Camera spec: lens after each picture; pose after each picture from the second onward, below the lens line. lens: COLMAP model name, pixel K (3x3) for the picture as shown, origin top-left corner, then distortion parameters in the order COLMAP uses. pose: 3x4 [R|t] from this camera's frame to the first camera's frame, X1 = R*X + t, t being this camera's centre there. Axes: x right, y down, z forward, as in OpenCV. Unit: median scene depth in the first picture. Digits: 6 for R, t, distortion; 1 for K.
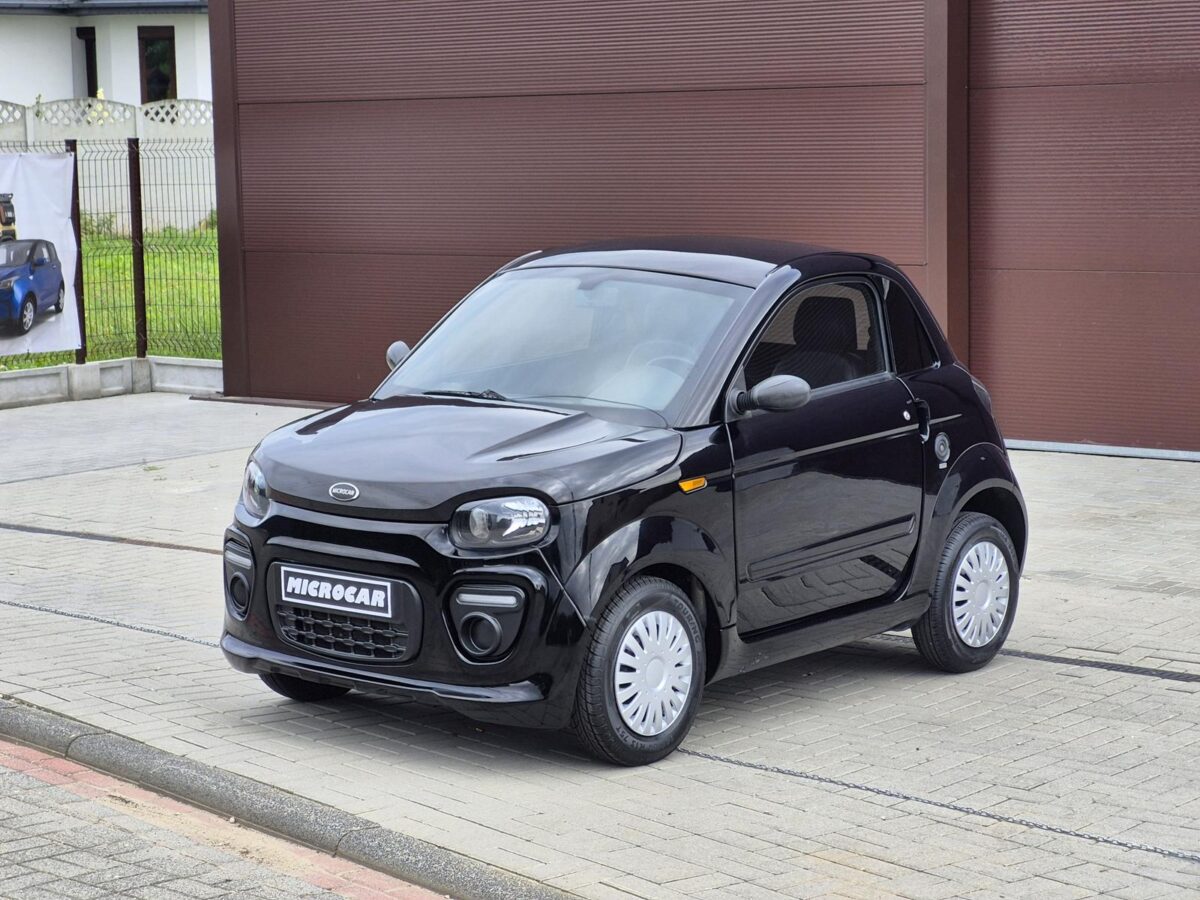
lens RADIAL K [[2491.2, 0, 547.4], [0, 2491.2, 389.1], [0, 0, 1]] dist [0.131879, -0.438653]
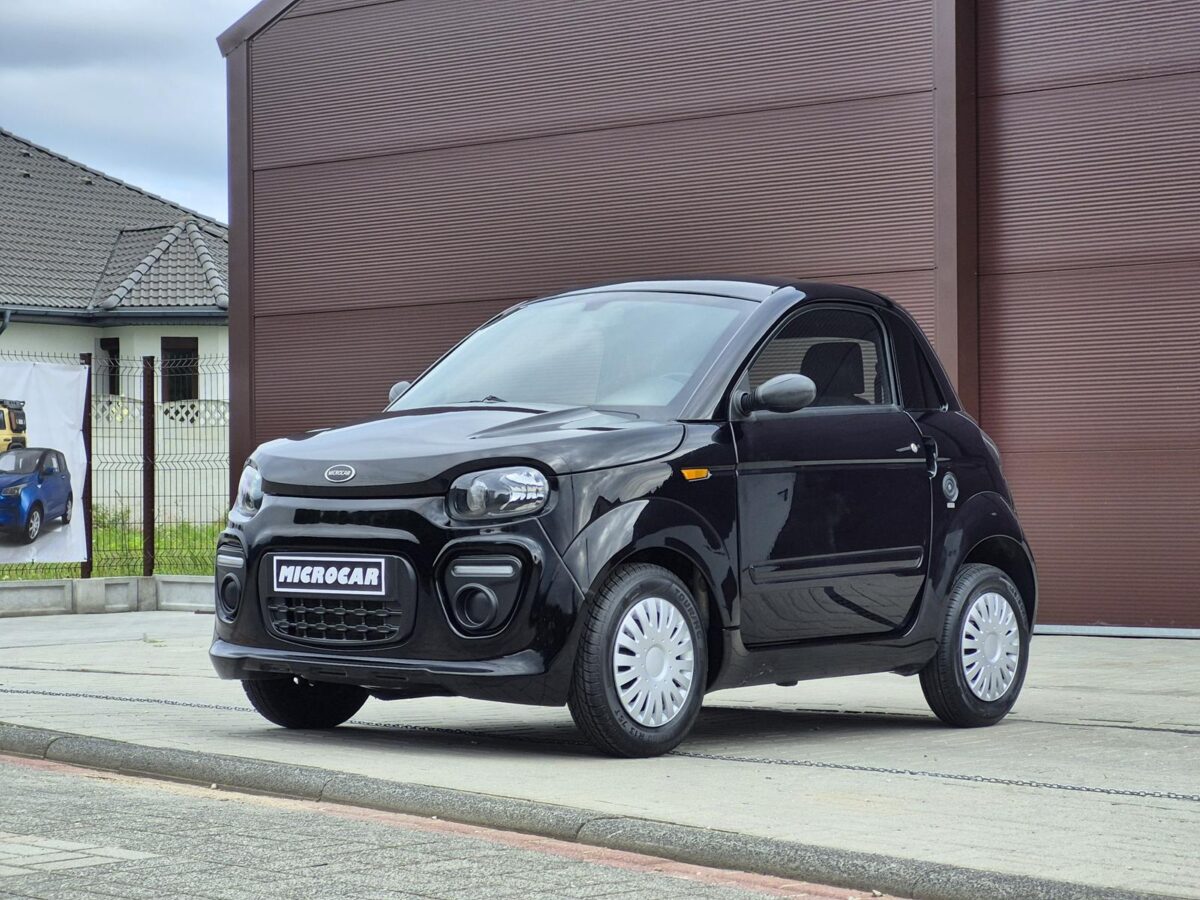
lens RADIAL K [[2492.0, 0, 604.0], [0, 2492.0, 413.9], [0, 0, 1]] dist [0.054725, 0.488327]
pose [[0.999805, 0.013908, 0.014002, 0.008043], [-0.011826, 0.990207, -0.139102, 0.150474], [-0.015800, 0.138909, 0.990179, 0.024146]]
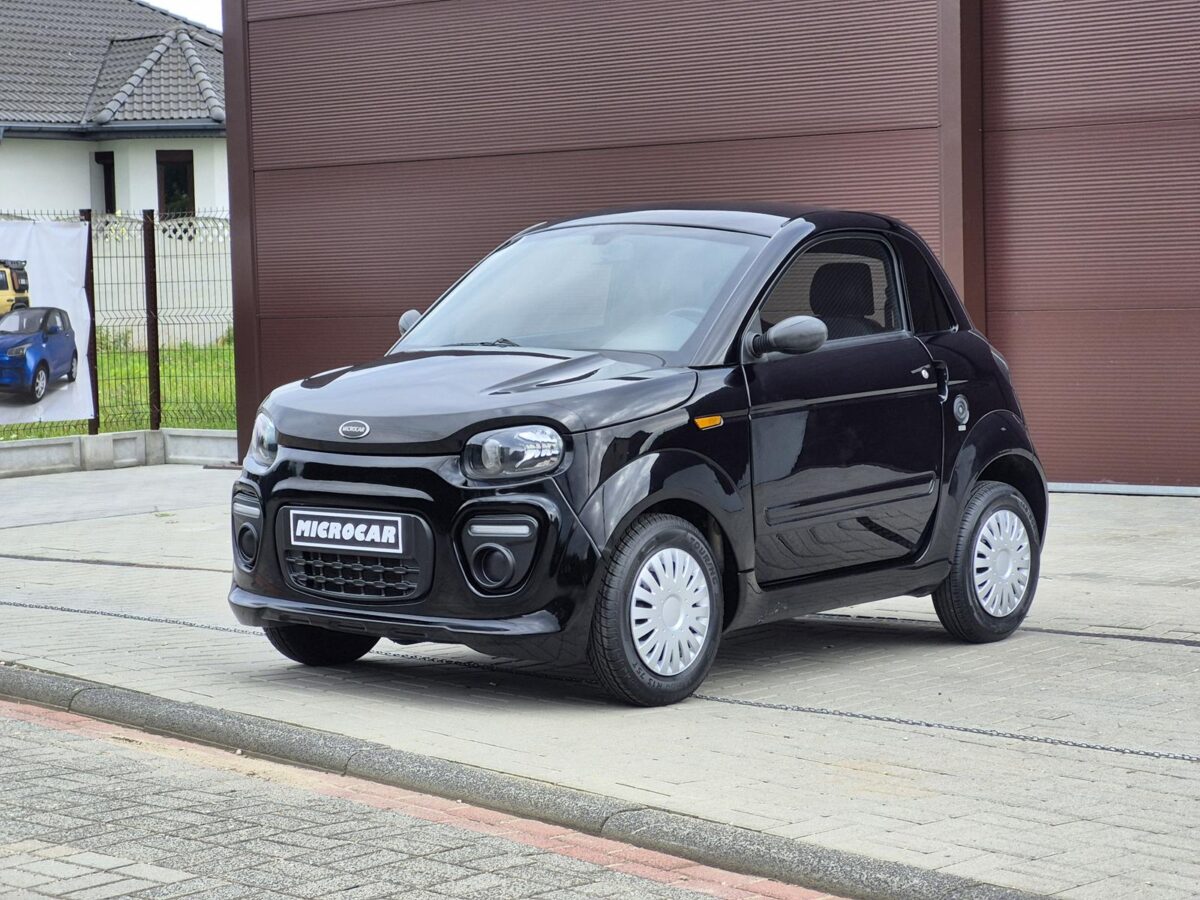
lens RADIAL K [[2495.7, 0, 602.5], [0, 2495.7, 392.6], [0, 0, 1]] dist [0.064369, 0.286007]
pose [[0.999886, -0.004983, 0.014273, 0.002273], [0.005836, 0.998163, -0.060307, 0.085153], [-0.013946, 0.060384, 0.998078, 0.015467]]
